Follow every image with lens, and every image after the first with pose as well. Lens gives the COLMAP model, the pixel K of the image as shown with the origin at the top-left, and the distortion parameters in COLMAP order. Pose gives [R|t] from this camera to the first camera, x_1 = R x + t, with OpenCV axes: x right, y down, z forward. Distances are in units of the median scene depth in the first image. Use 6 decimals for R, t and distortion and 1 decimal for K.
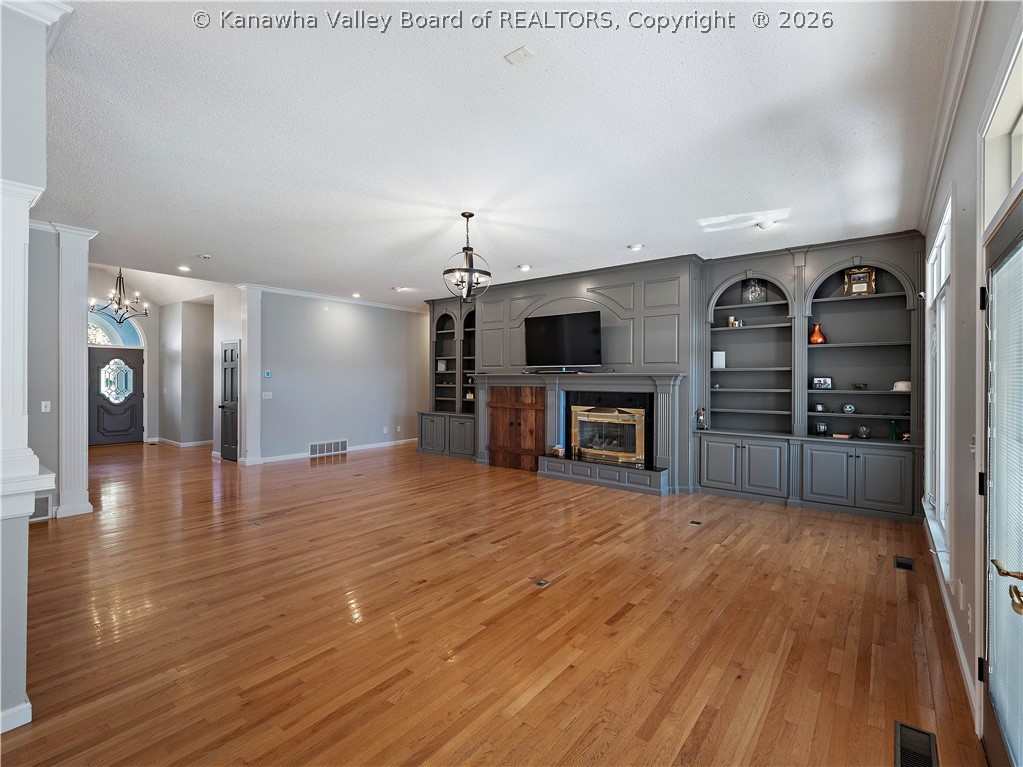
lens RADIAL K [[476.6, 0, 505.2], [0, 476.6, 382.6], [0, 0, 1]] dist [-0.000072, 0.000042]
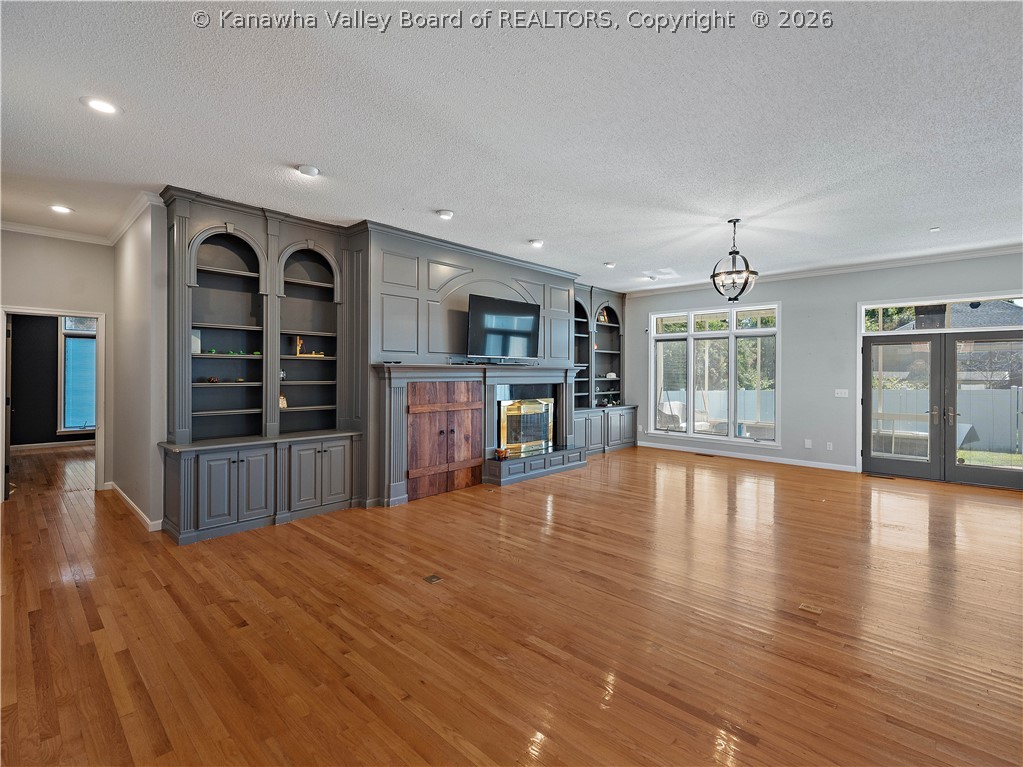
lens RADIAL K [[484.2, 0, 510.9], [0, 484.2, 371.5], [0, 0, 1]] dist [0.000370, 0.000001]
pose [[0.084110, 0.003071, 0.996452, -0.732843], [0.007680, 0.999964, -0.003730, -0.003411], [-0.996427, 0.007967, 0.084083, 0.850000]]
